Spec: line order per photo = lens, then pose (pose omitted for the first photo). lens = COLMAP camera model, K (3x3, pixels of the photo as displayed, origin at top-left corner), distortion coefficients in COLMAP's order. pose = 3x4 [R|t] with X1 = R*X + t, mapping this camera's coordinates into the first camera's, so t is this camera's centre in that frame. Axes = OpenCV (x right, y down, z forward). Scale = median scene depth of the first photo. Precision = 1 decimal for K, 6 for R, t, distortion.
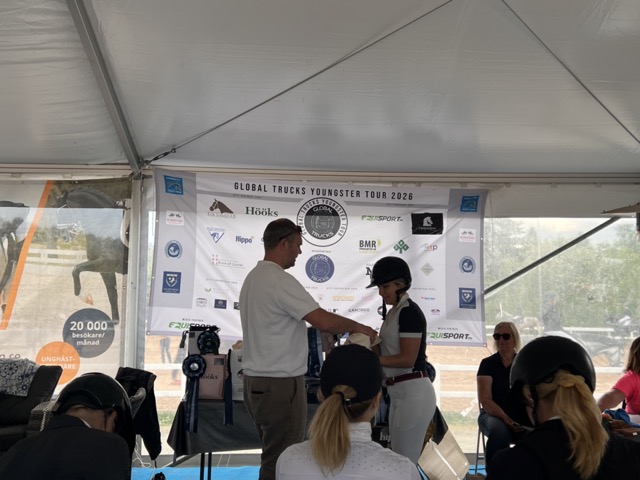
lens RADIAL K [[717.1, 0, 318.8], [0, 717.1, 250.3], [0, 0, 1]] dist [0.129864, 0.000000]
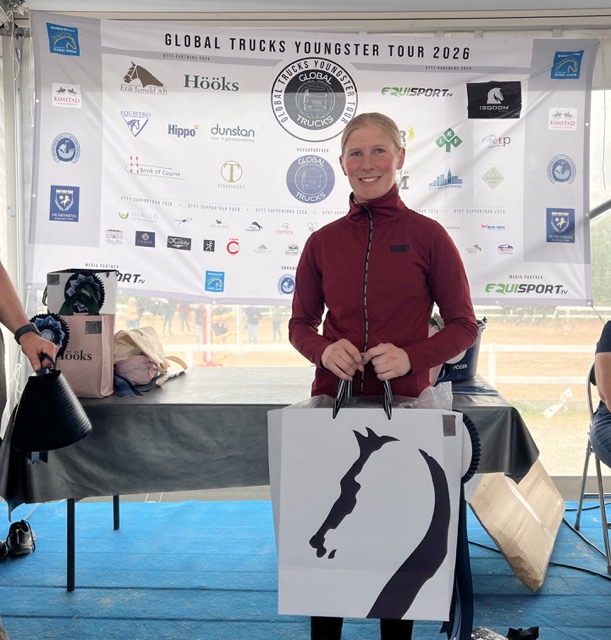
lens RADIAL K [[714.6, 0, 302.4], [0, 714.6, 324.6], [0, 0, 1]] dist [0.014278, 0.000000]
pose [[0.996837, -0.005636, -0.079275, 0.040458], [0.015823, 0.991587, 0.128474, 0.068182], [0.077884, -0.129322, 0.988539, 0.390573]]
